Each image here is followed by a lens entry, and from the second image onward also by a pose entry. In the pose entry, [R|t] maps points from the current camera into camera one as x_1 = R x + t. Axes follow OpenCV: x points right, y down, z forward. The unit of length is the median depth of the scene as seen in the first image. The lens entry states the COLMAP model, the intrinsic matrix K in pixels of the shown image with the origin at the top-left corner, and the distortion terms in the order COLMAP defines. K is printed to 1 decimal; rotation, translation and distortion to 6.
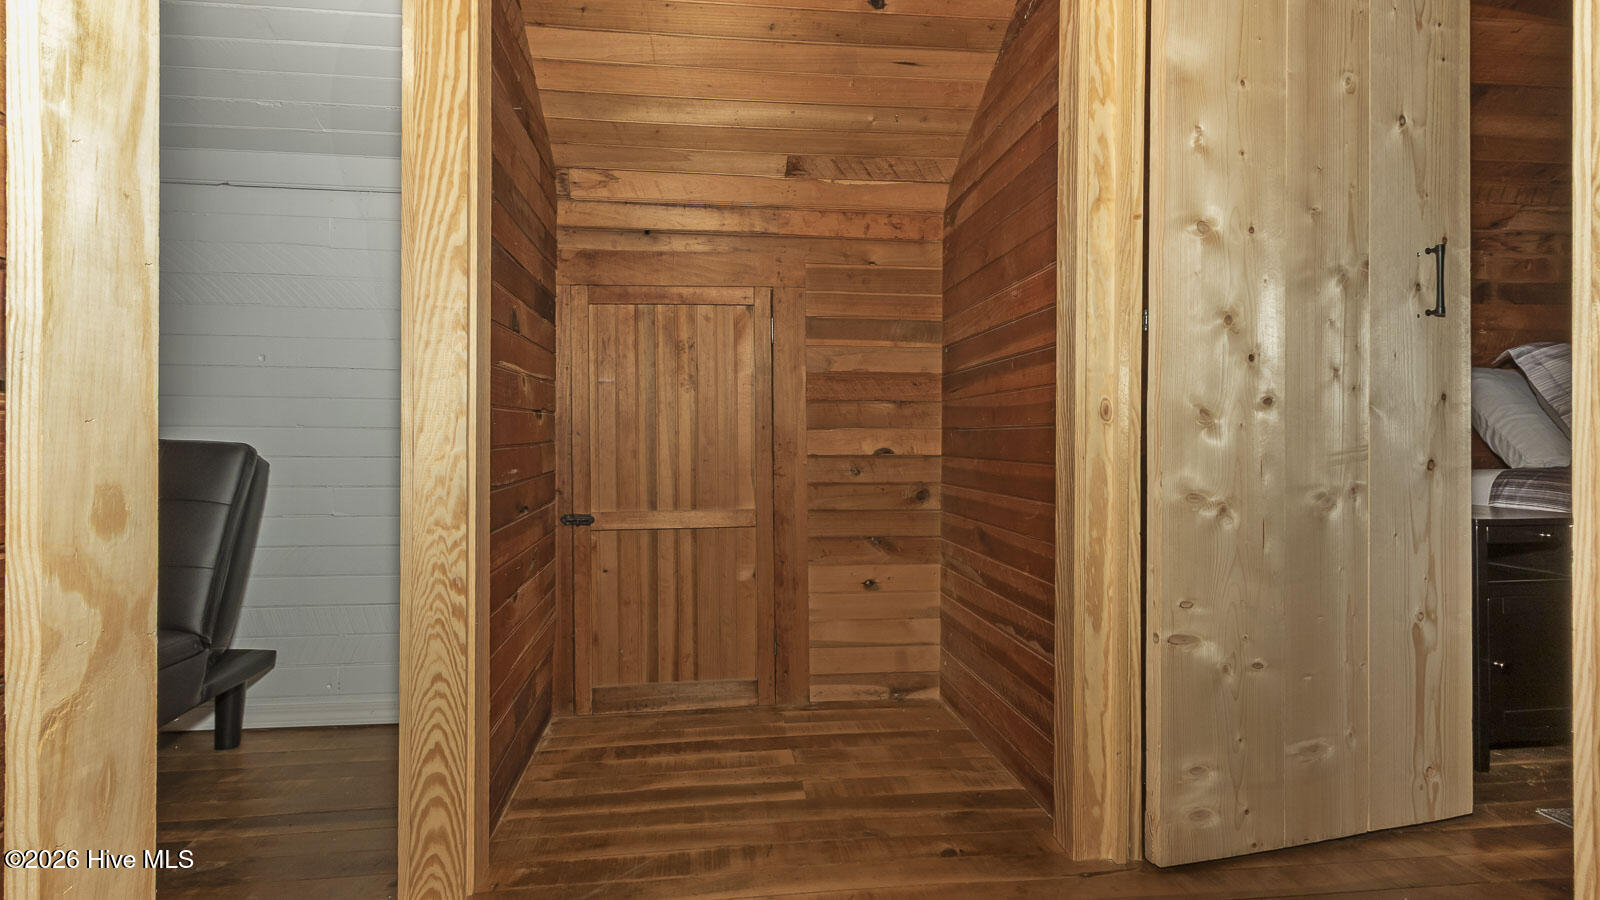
lens RADIAL K [[761.0, 0, 789.8], [0, 761.0, 429.9], [0, 0, 1]] dist [0.006741, -0.002187]
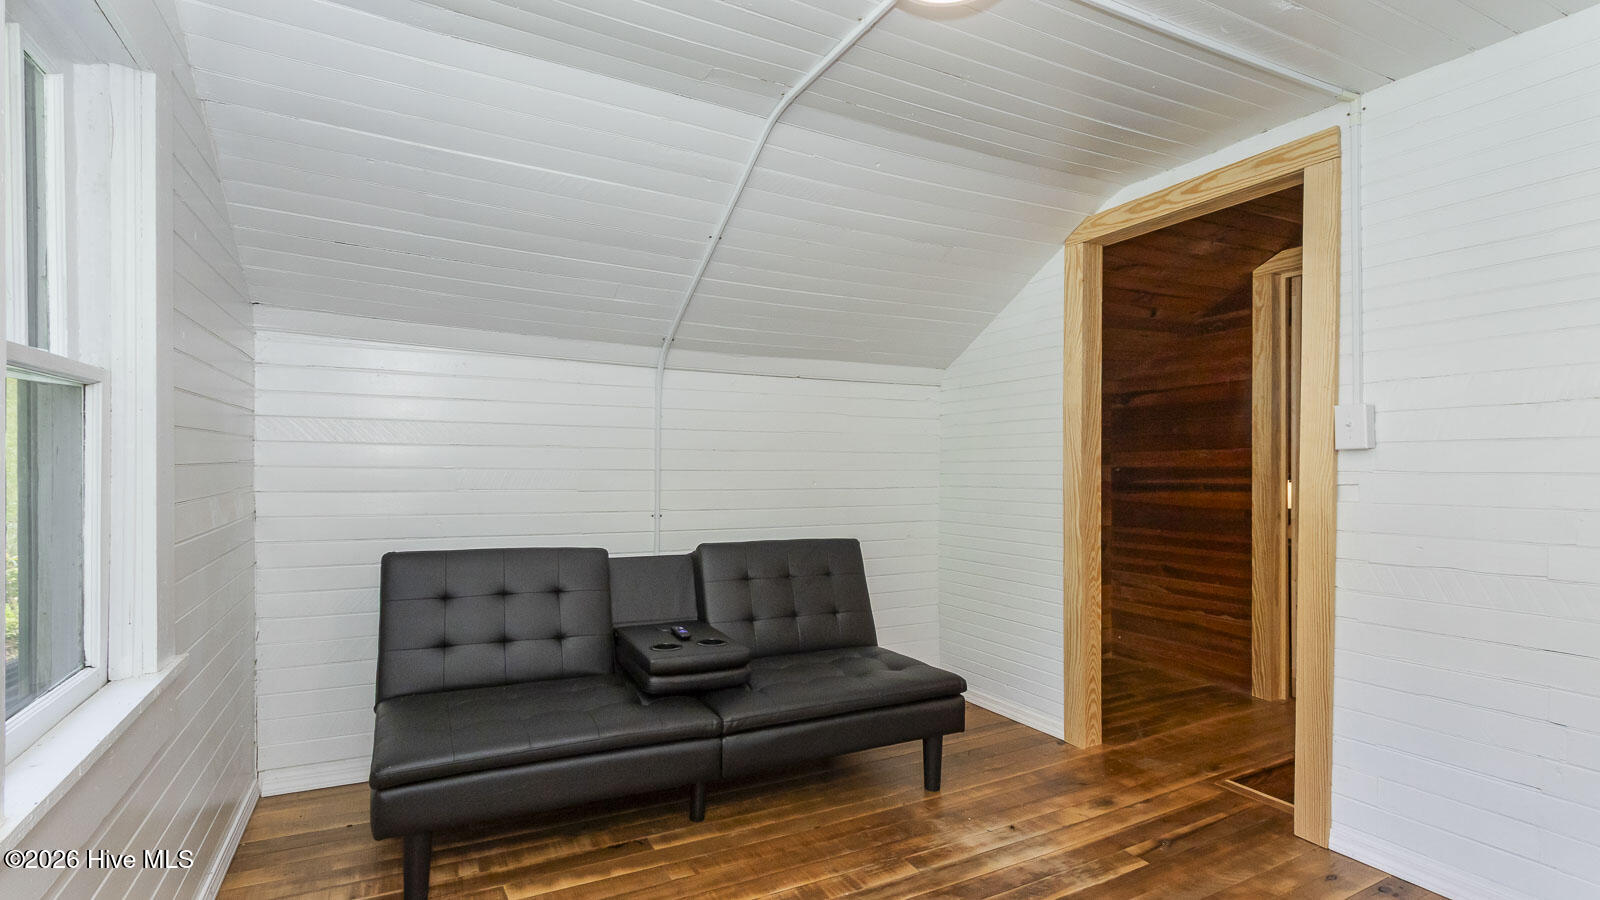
lens RADIAL K [[761.0, 0, 798.0], [0, 761.0, 453.2], [0, 0, 1]] dist [0.006741, -0.002187]
pose [[0.933966, -0.000756, 0.357362, -1.564961], [0.002813, 0.999982, -0.005237, -0.179531], [-0.357351, 0.005897, 0.933951, -0.607431]]
